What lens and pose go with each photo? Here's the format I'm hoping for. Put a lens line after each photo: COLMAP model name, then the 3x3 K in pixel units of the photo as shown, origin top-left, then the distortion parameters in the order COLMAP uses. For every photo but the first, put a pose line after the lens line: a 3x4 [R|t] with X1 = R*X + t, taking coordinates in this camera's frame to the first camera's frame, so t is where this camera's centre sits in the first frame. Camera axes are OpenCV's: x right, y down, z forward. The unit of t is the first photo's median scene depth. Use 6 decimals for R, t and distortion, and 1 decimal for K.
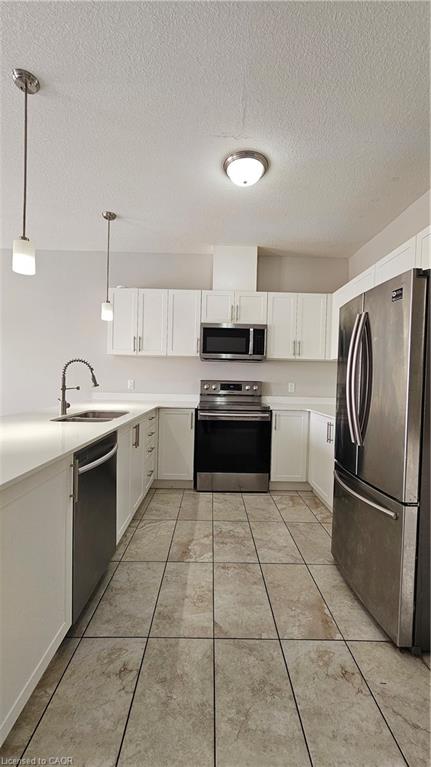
lens RADIAL K [[314.3, 0, 209.8], [0, 314.3, 386.0], [0, 0, 1]] dist [0.000232, 0.000335]
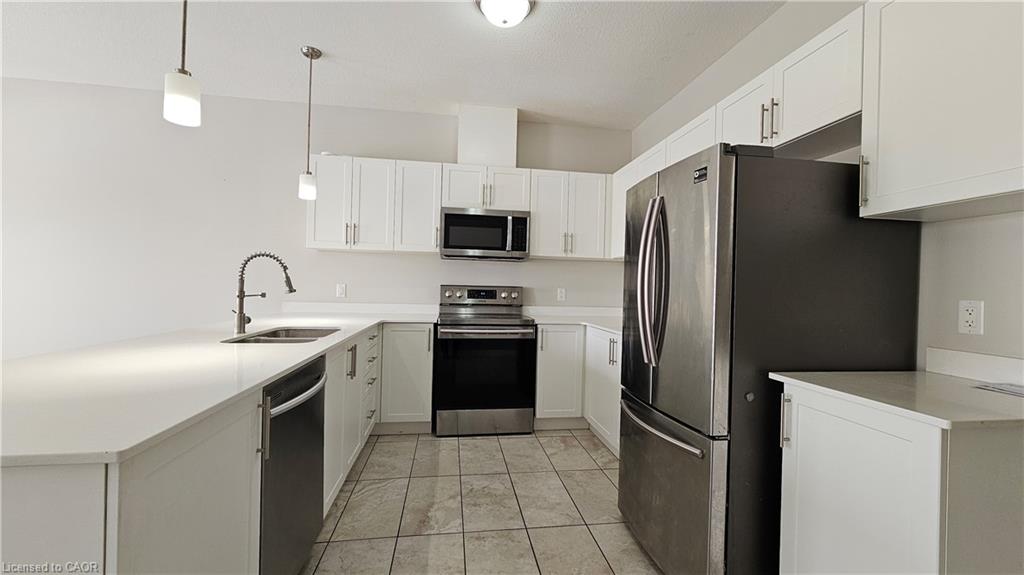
lens RADIAL K [[419.6, 0, 509.4], [0, 419.6, 288.1], [0, 0, 1]] dist [0.000232, 0.000335]
pose [[0.989730, 0.001729, 0.142937, -0.019131], [0.000294, 0.999900, -0.014132, 0.006015], [-0.142947, 0.014029, 0.989631, 0.009626]]
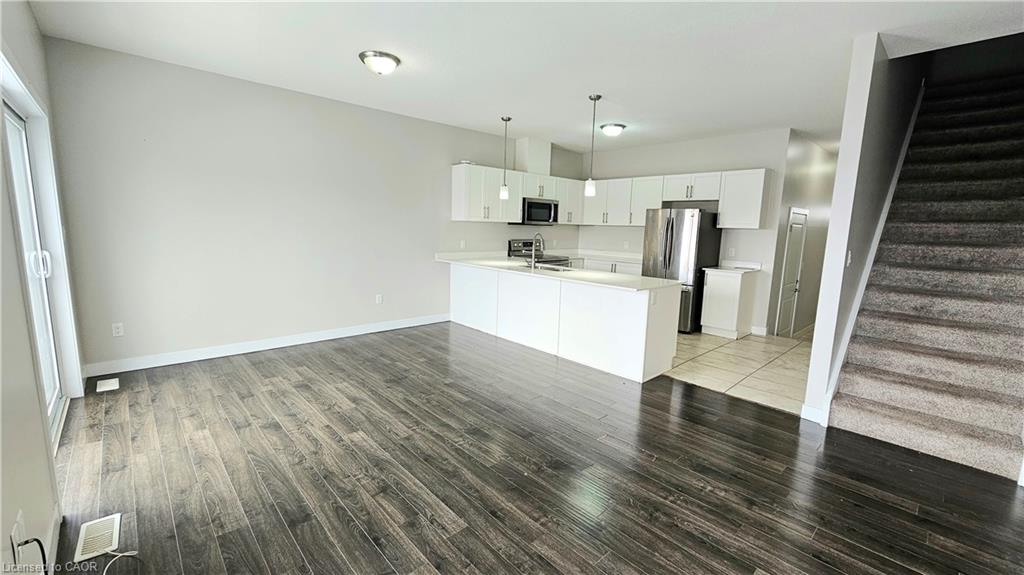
lens RADIAL K [[419.6, 0, 517.6], [0, 419.6, 287.2], [0, 0, 1]] dist [0.000232, 0.000335]
pose [[0.728161, -0.102154, 0.677751, -2.258737], [0.001924, 0.989132, 0.147020, -0.148070], [-0.685403, -0.105750, 0.720444, -0.537837]]
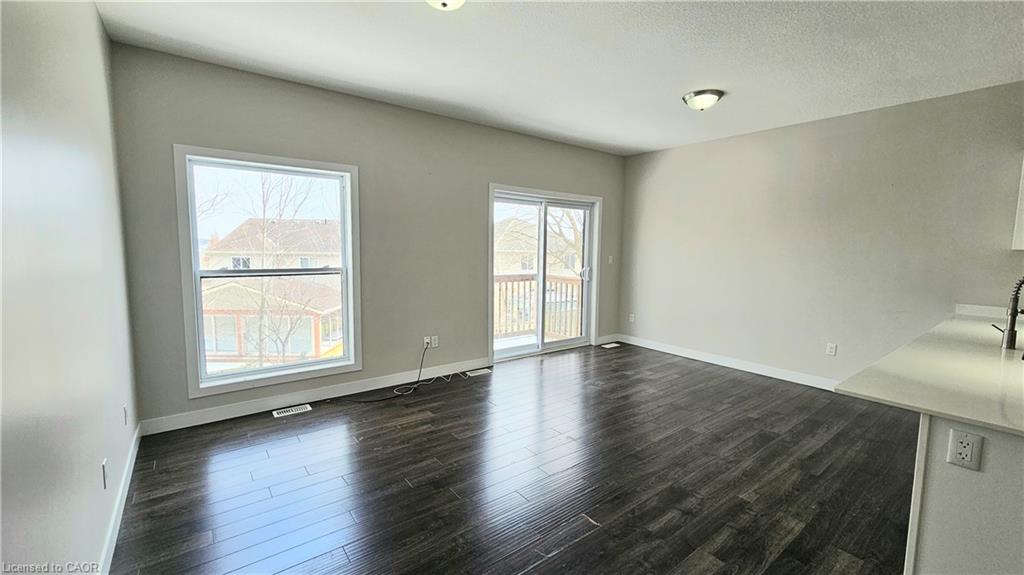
lens RADIAL K [[419.6, 0, 511.8], [0, 419.6, 286.0], [0, 0, 1]] dist [0.000232, 0.000335]
pose [[0.613356, 0.061030, -0.787445, -0.487089], [-0.016972, 0.997798, 0.064113, -0.112696], [0.789624, -0.025960, 0.613042, -0.586022]]
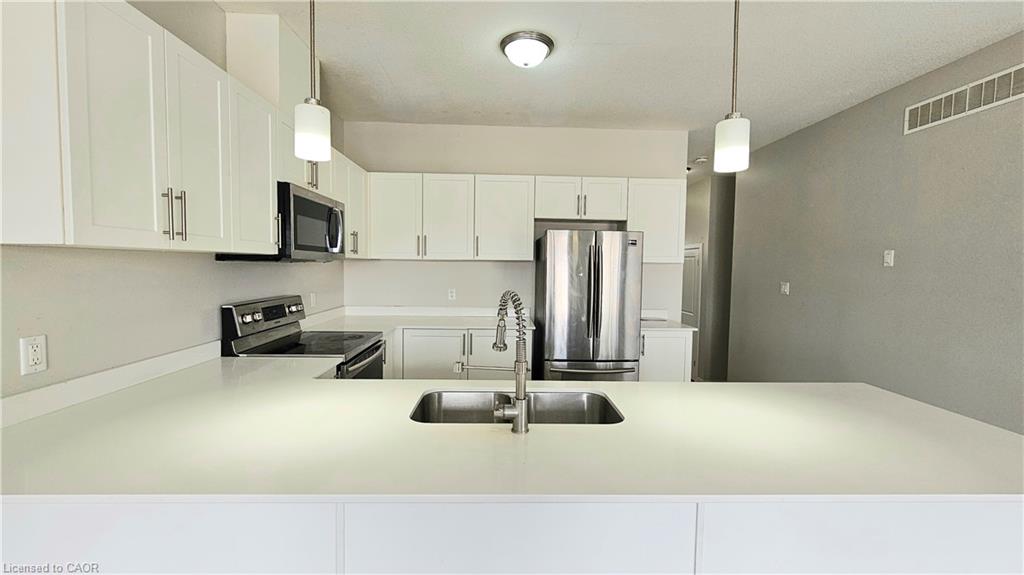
lens RADIAL K [[419.6, 0, 512.8], [0, 419.6, 285.8], [0, 0, 1]] dist [0.000232, 0.000335]
pose [[-0.037707, -0.075067, 0.996465, -1.151142], [0.001730, 0.997168, 0.075185, -0.163114], [-0.999287, 0.004559, -0.037471, 1.195818]]
